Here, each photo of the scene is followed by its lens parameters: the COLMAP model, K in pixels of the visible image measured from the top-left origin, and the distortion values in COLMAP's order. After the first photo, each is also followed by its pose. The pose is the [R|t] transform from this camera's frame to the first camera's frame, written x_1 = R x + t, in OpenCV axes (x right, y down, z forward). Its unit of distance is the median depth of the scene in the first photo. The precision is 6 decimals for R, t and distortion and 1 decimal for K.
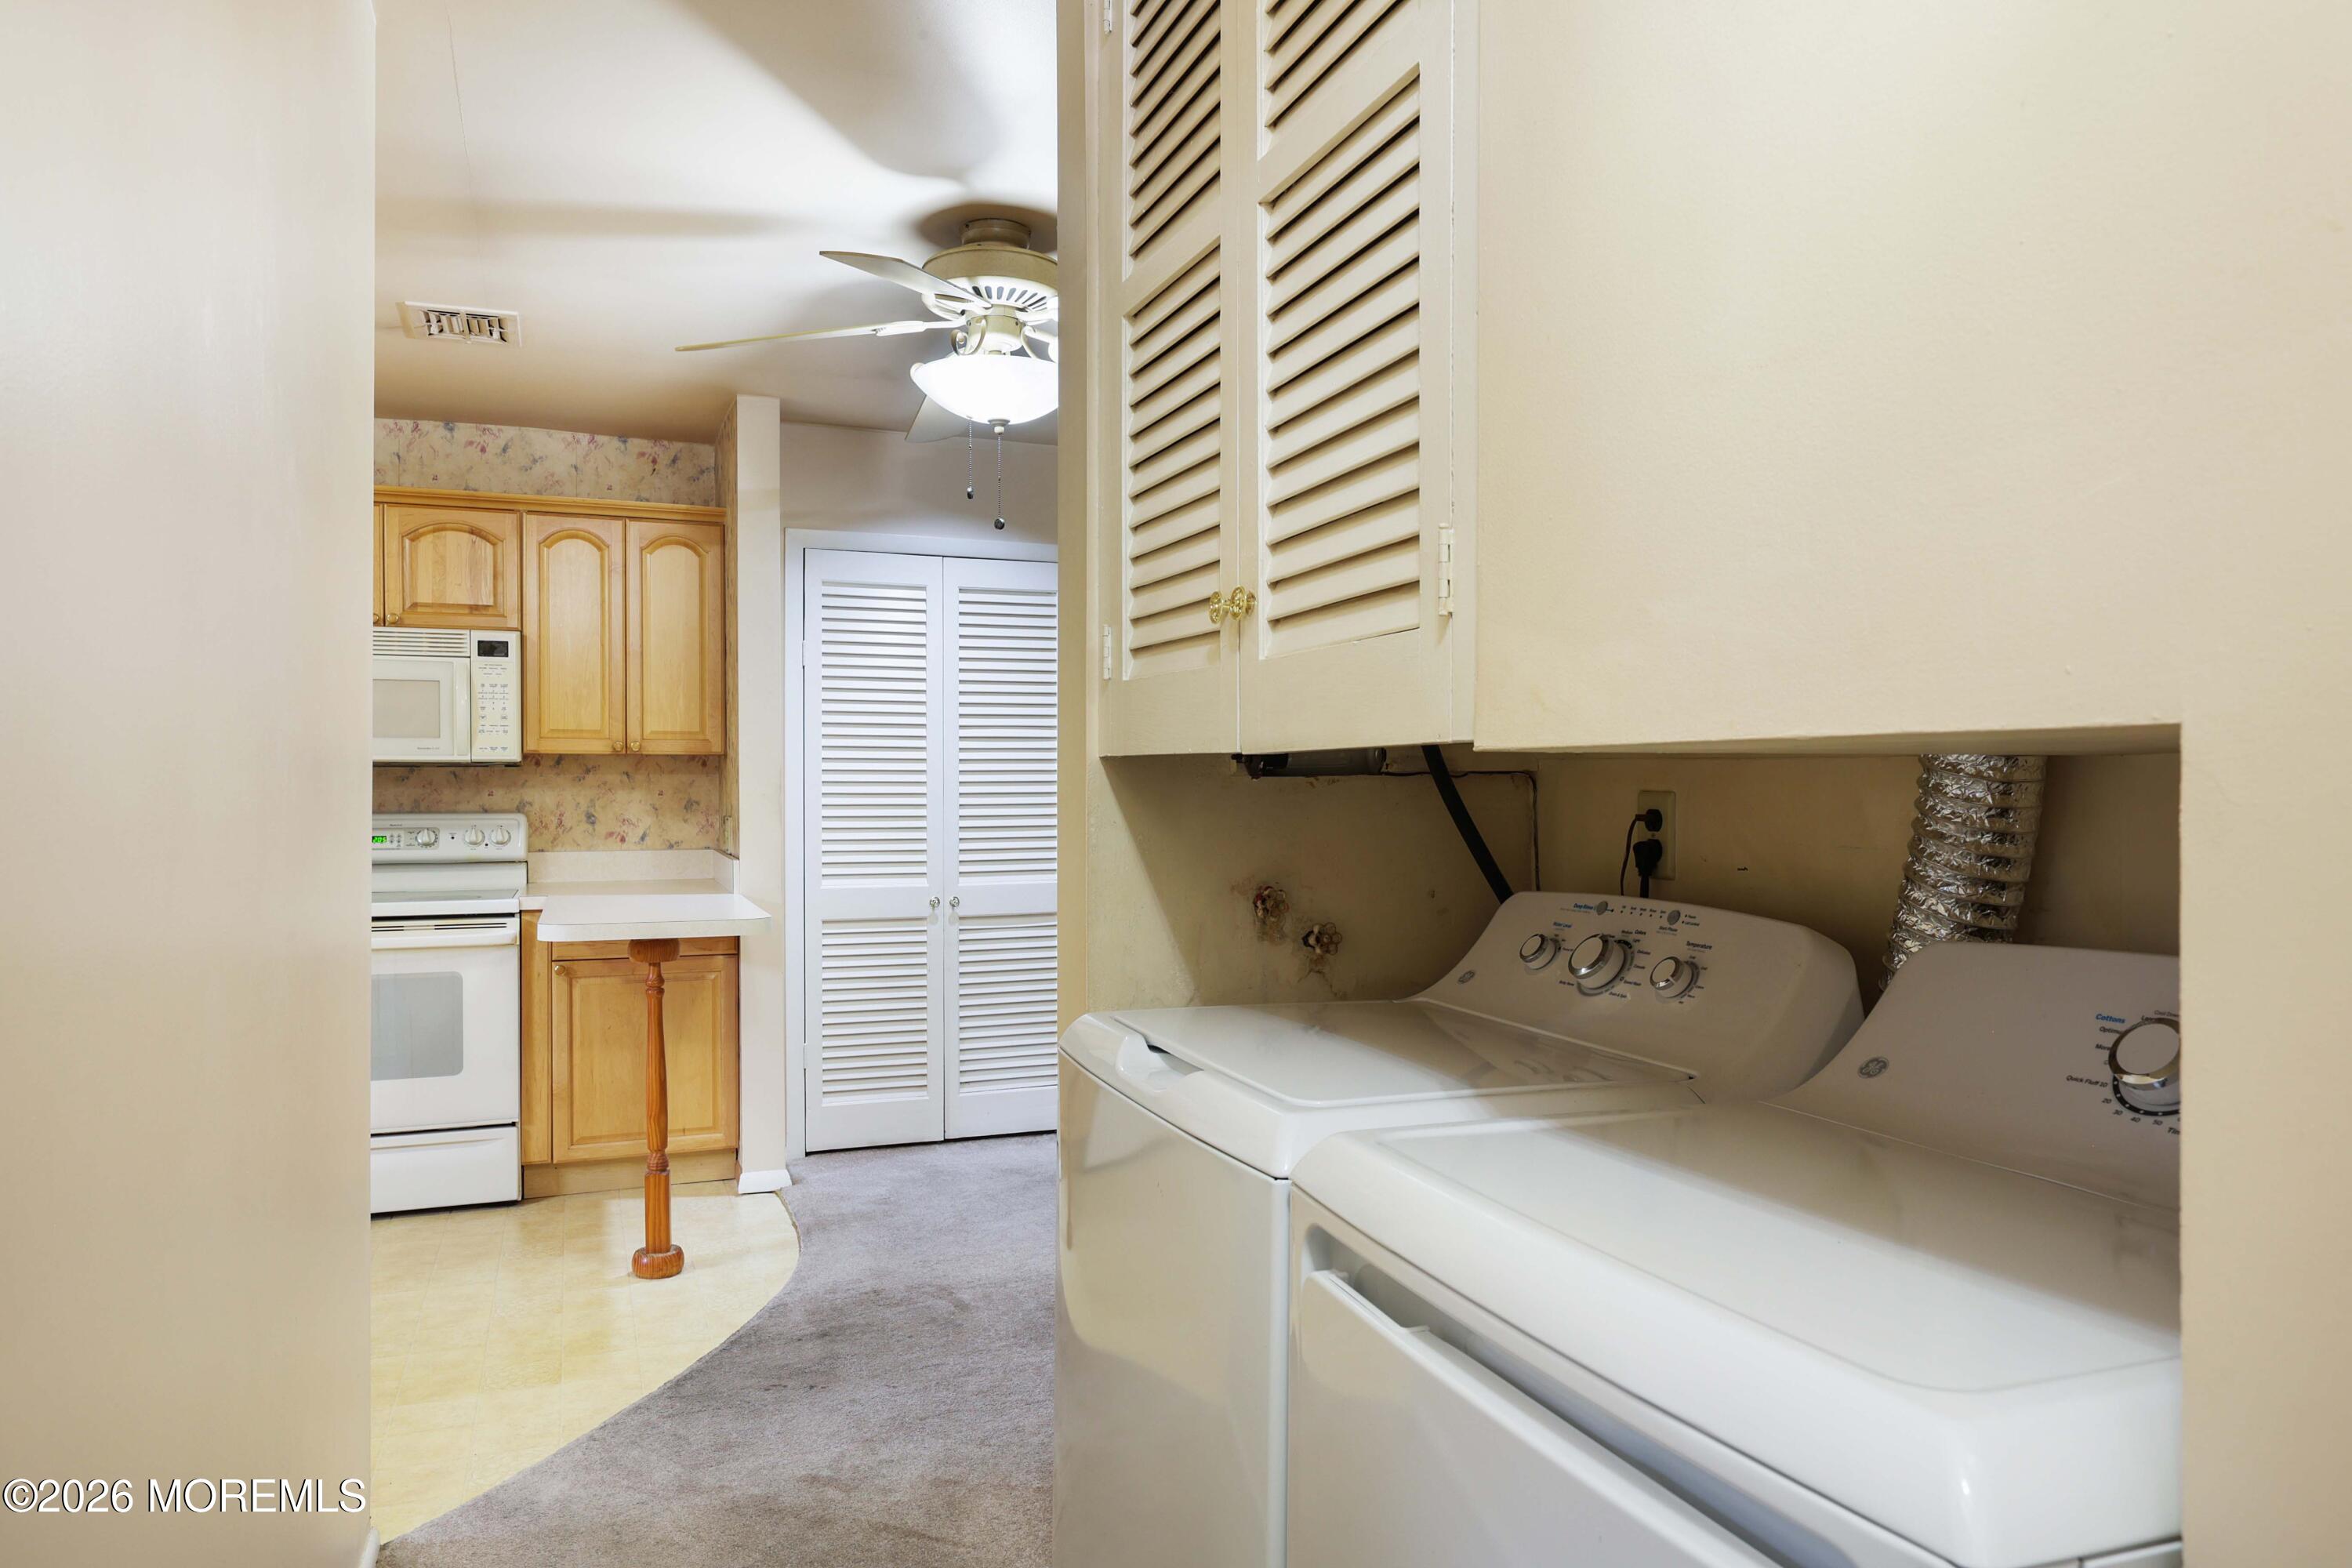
lens RADIAL K [[1493.1, 0, 1180.6], [0, 1493.1, 790.9], [0, 0, 1]] dist [-0.002208, 0.000398]
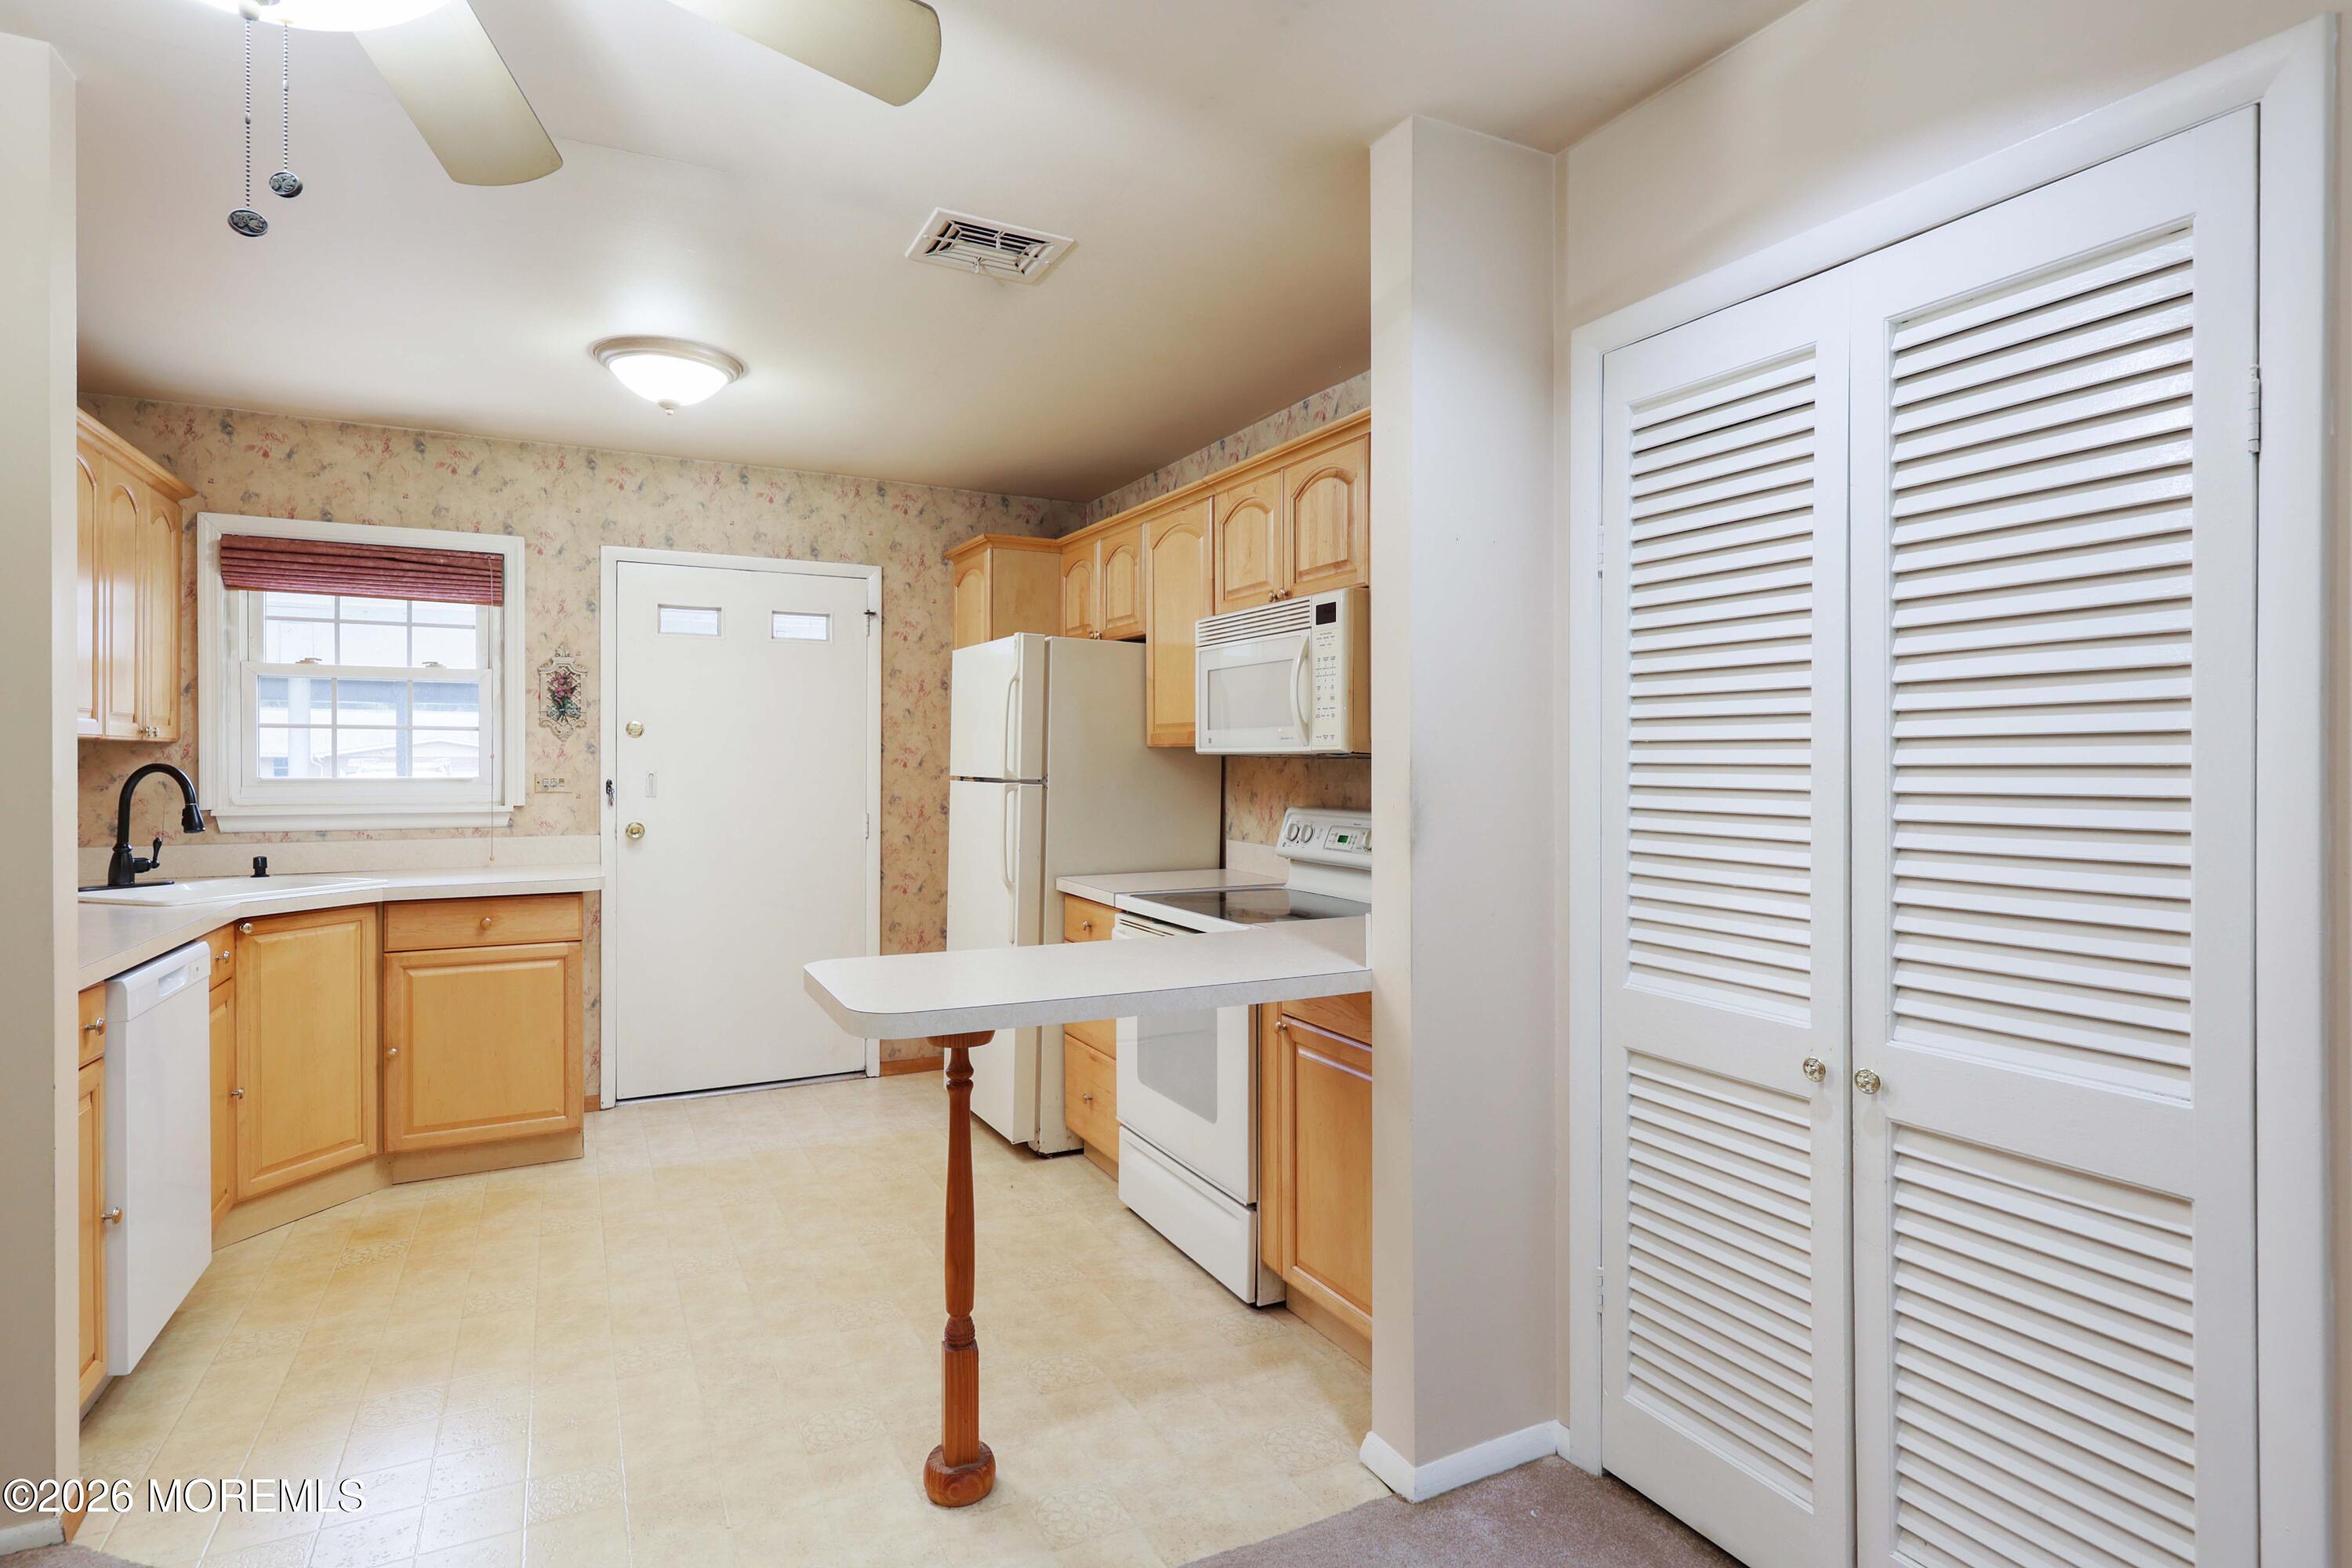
lens RADIAL K [[1188.1, 0, 1176.7], [0, 1188.1, 764.1], [0, 0, 1]] dist [-0.003884, 0.002904]
pose [[0.096796, 0.003772, -0.995297, 0.172910], [-0.007785, 0.999965, 0.003033, -0.014873], [0.995274, 0.007455, 0.096822, 0.856456]]
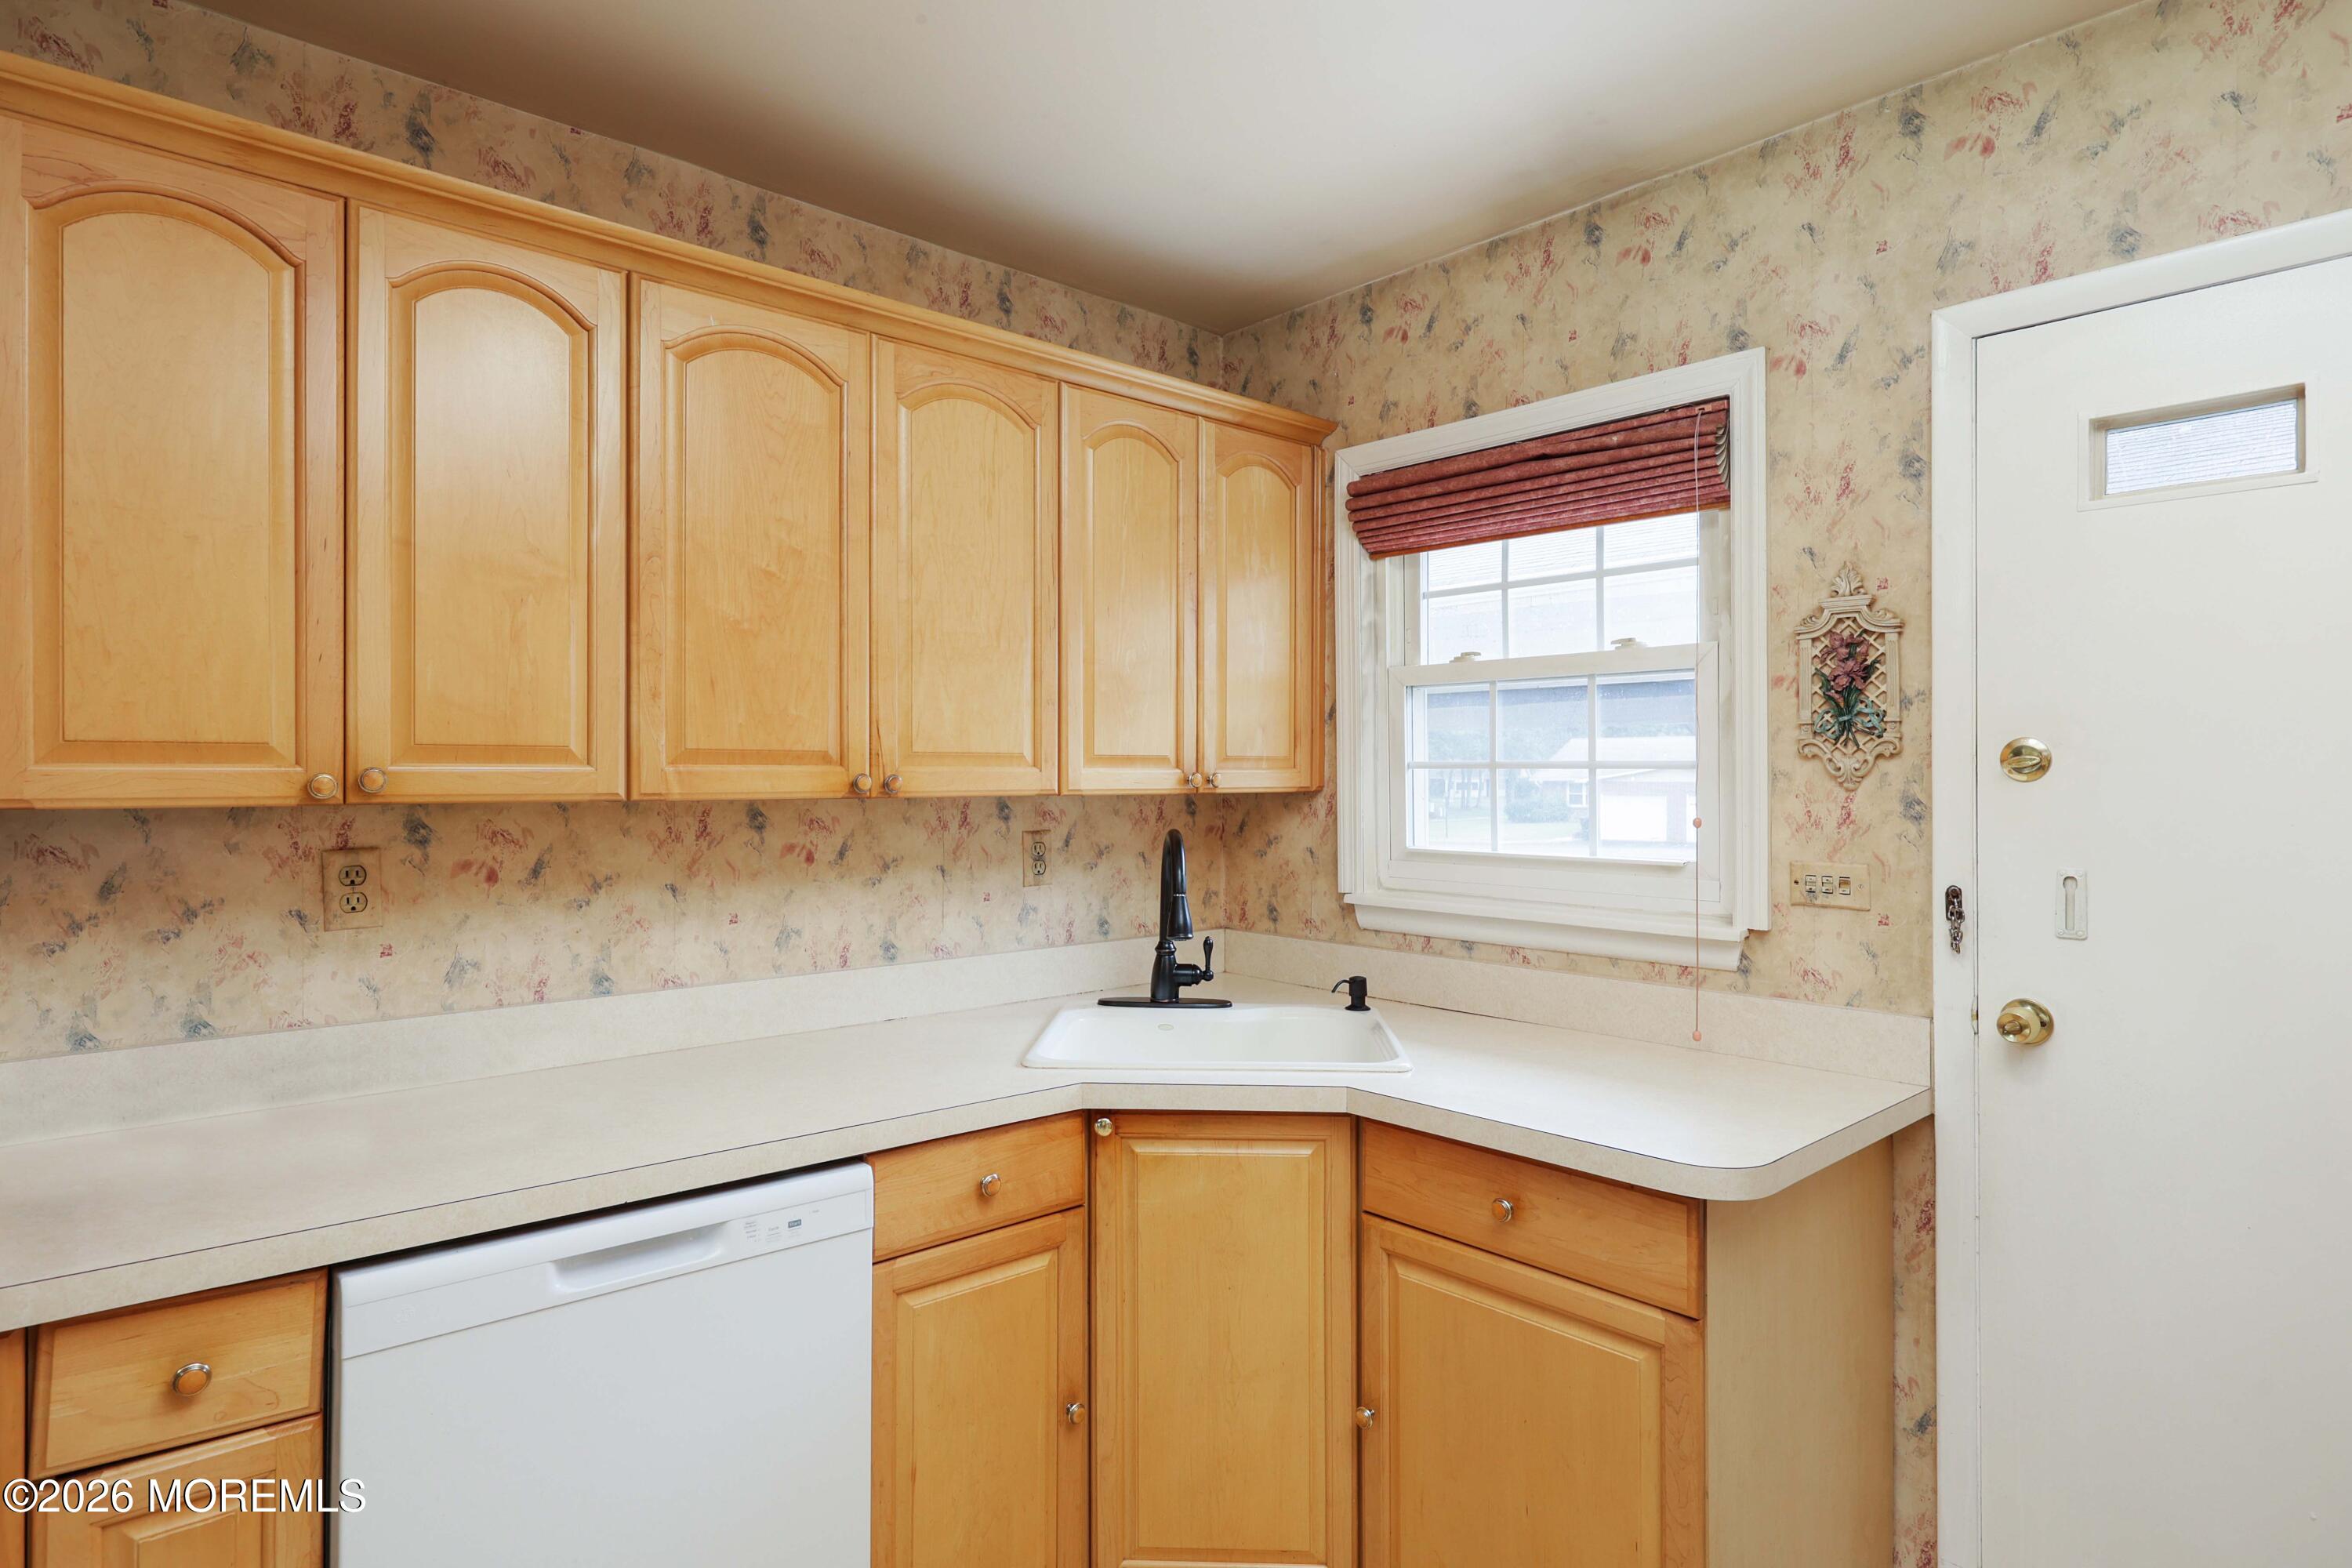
lens RADIAL K [[1284.2, 0, 1193.6], [0, 1284.2, 776.5], [0, 0, 1]] dist [0.001948, 0.002918]
pose [[-0.937026, 0.000537, -0.349258, -0.436977], [-0.002156, 0.999971, 0.007324, -0.033787], [0.349252, 0.007616, -0.936998, 0.800157]]
